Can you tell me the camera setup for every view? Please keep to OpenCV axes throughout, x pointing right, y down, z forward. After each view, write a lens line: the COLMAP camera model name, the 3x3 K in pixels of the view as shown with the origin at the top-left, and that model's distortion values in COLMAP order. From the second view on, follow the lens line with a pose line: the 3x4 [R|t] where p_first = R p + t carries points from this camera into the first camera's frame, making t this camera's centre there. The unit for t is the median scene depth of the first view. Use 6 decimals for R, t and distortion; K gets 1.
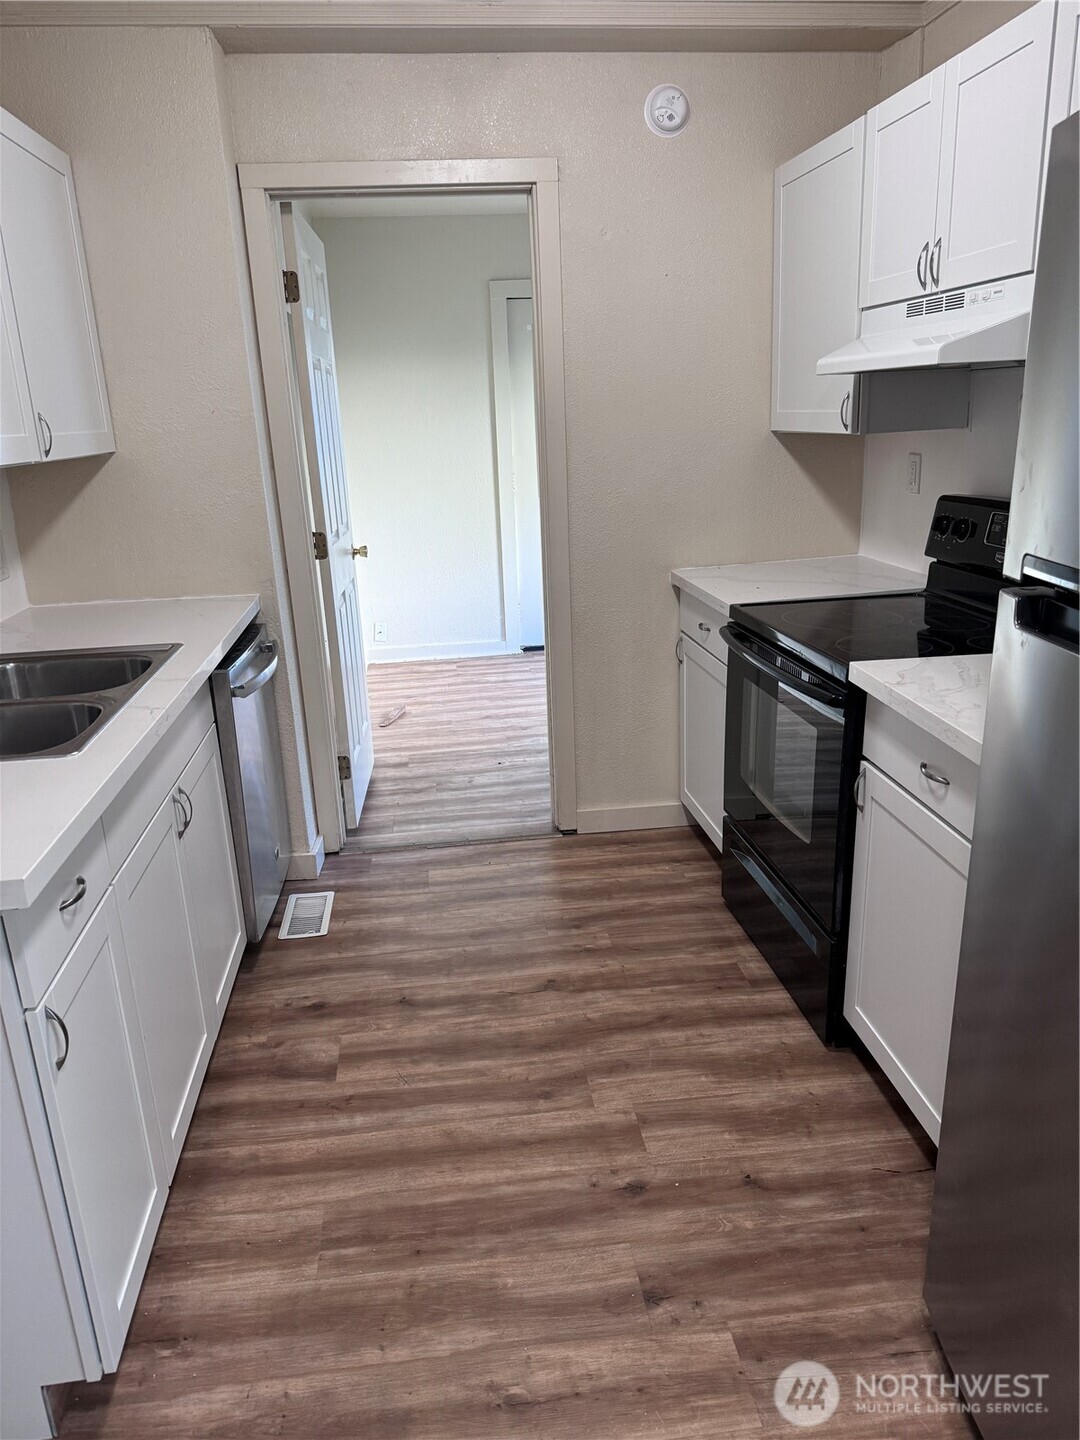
lens RADIAL K [[1009.3, 0, 544.4], [0, 1009.3, 723.7], [0, 0, 1]] dist [0.000702, 0.000982]
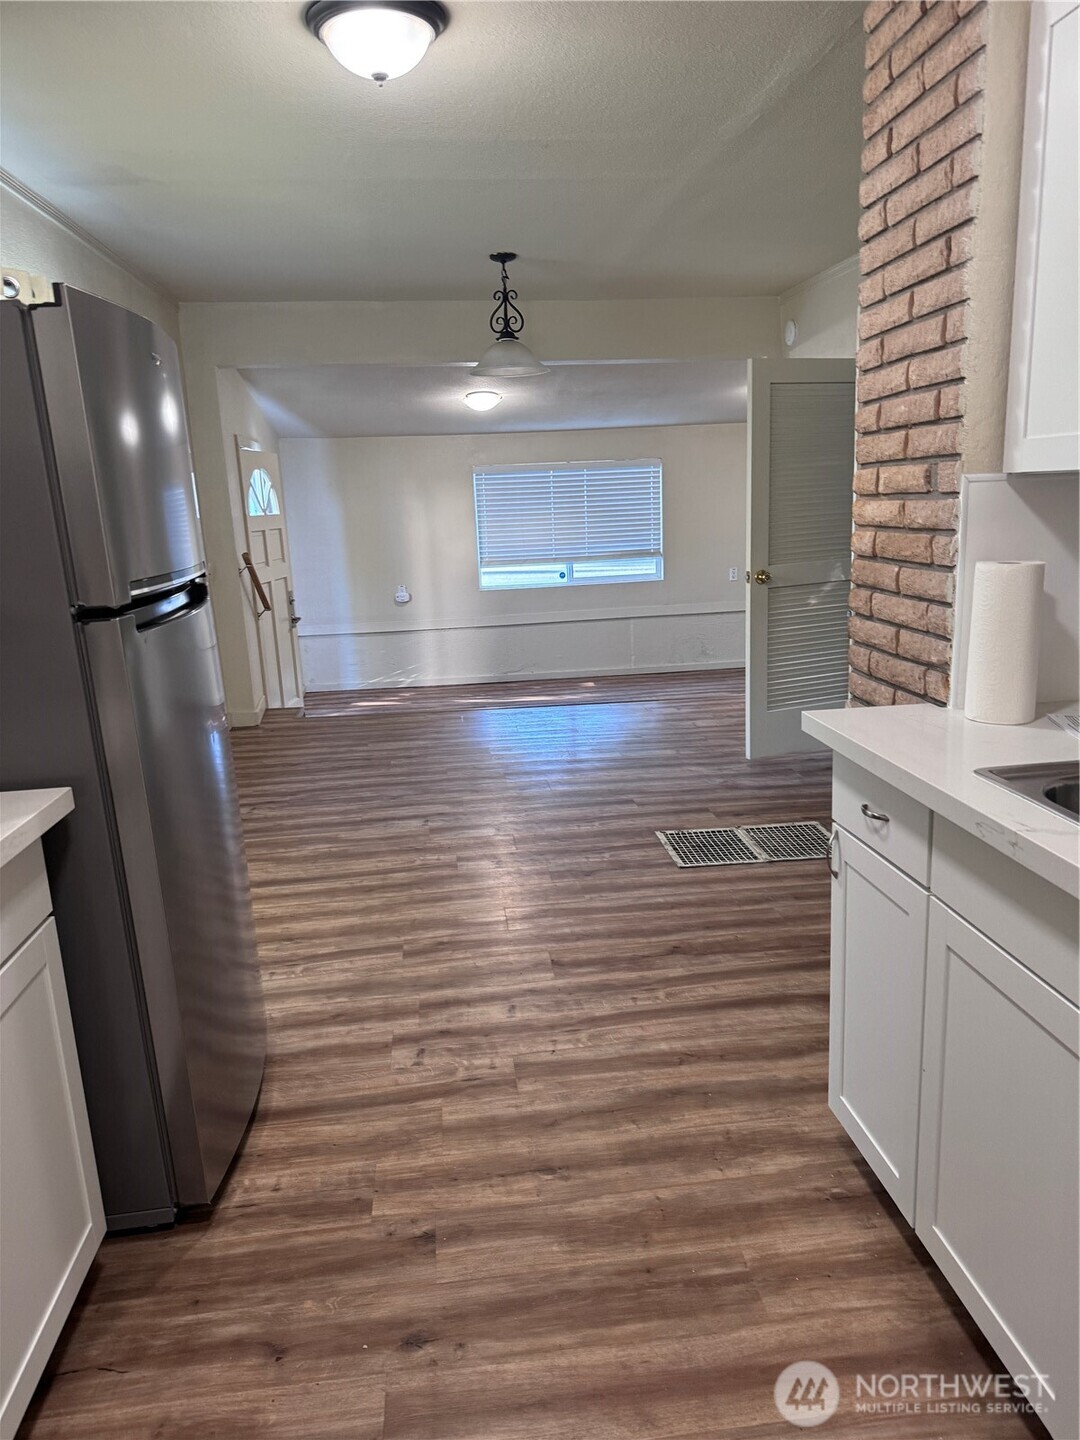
lens RADIAL K [[1009.3, 0, 547.6], [0, 1009.3, 723.4], [0, 0, 1]] dist [0.000702, 0.000982]
pose [[-0.996596, 0.077954, 0.026834, -0.092409], [0.080908, 0.862257, 0.499966, -0.438369], [0.015836, 0.500435, -0.865629, 1.551887]]
